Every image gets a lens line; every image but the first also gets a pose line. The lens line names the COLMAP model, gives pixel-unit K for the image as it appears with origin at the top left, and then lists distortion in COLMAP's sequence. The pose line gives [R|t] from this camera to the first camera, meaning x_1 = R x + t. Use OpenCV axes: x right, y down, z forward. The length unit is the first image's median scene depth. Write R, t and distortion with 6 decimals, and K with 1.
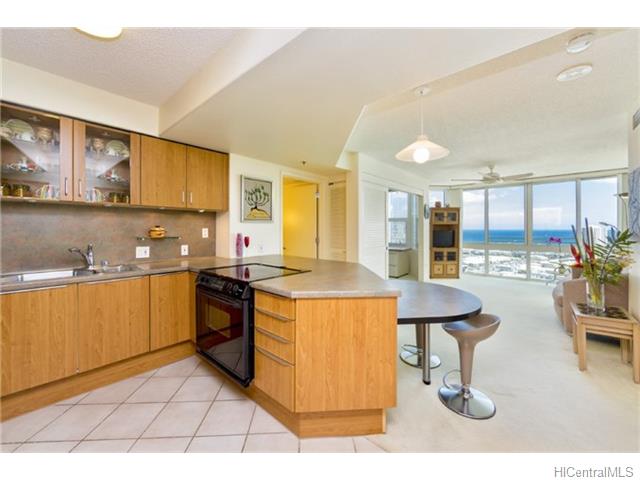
lens RADIAL K [[261.2, 0, 319.2], [0, 261.2, 231.2], [0, 0, 1]] dist [0.001502, -0.000352]
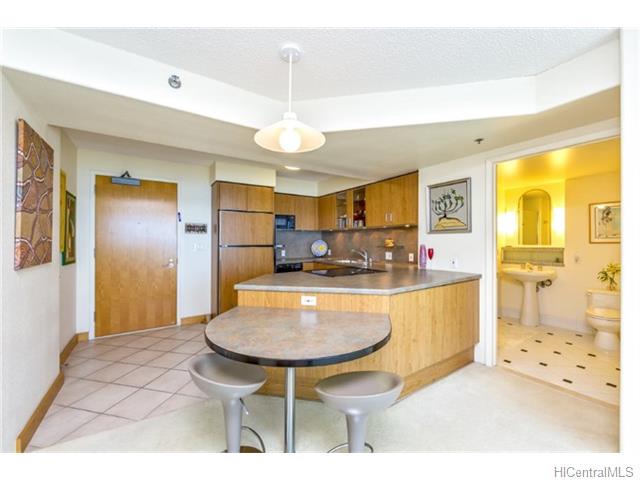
lens RADIAL K [[261.2, 0, 300.8], [0, 261.2, 244.5], [0, 0, 1]] dist [0.001502, -0.000352]
pose [[-0.318955, 0.013103, -0.947679, 1.076504], [-0.002379, 0.999890, 0.014625, -0.008418], [0.947767, 0.006919, -0.318889, 1.145012]]
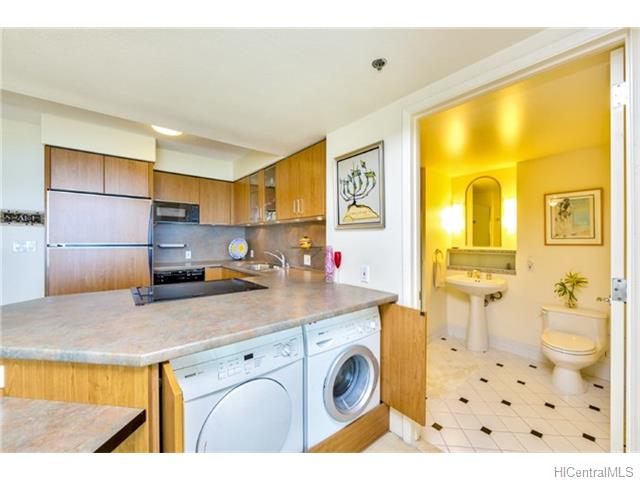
lens RADIAL K [[261.2, 0, 322.3], [0, 261.2, 240.1], [0, 0, 1]] dist [0.001502, -0.000352]
pose [[-0.179878, 0.001164, -0.983688, 0.489616], [-0.011899, 0.999924, 0.003360, -0.011884], [0.983617, 0.012309, -0.179851, 1.451312]]
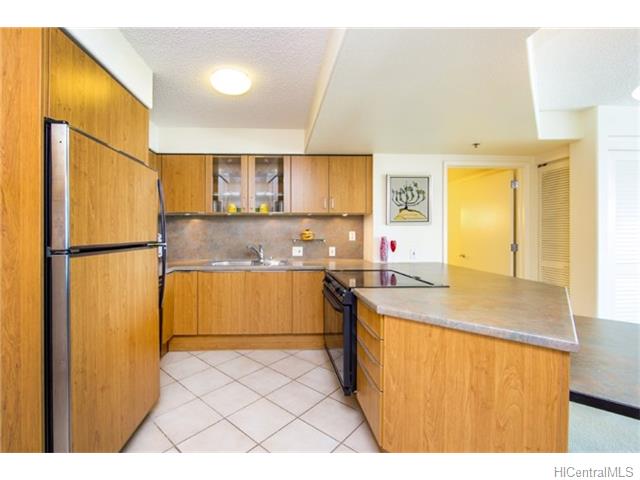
lens RADIAL K [[276.5, 0, 316.0], [0, 276.5, 233.2], [0, 0, 1]] dist [0.000912, -0.001140]
pose [[0.700168, 0.005556, -0.713957, 0.305920], [-0.004942, 0.999983, 0.002935, -0.007921], [0.713961, 0.001474, 0.700184, 0.162143]]
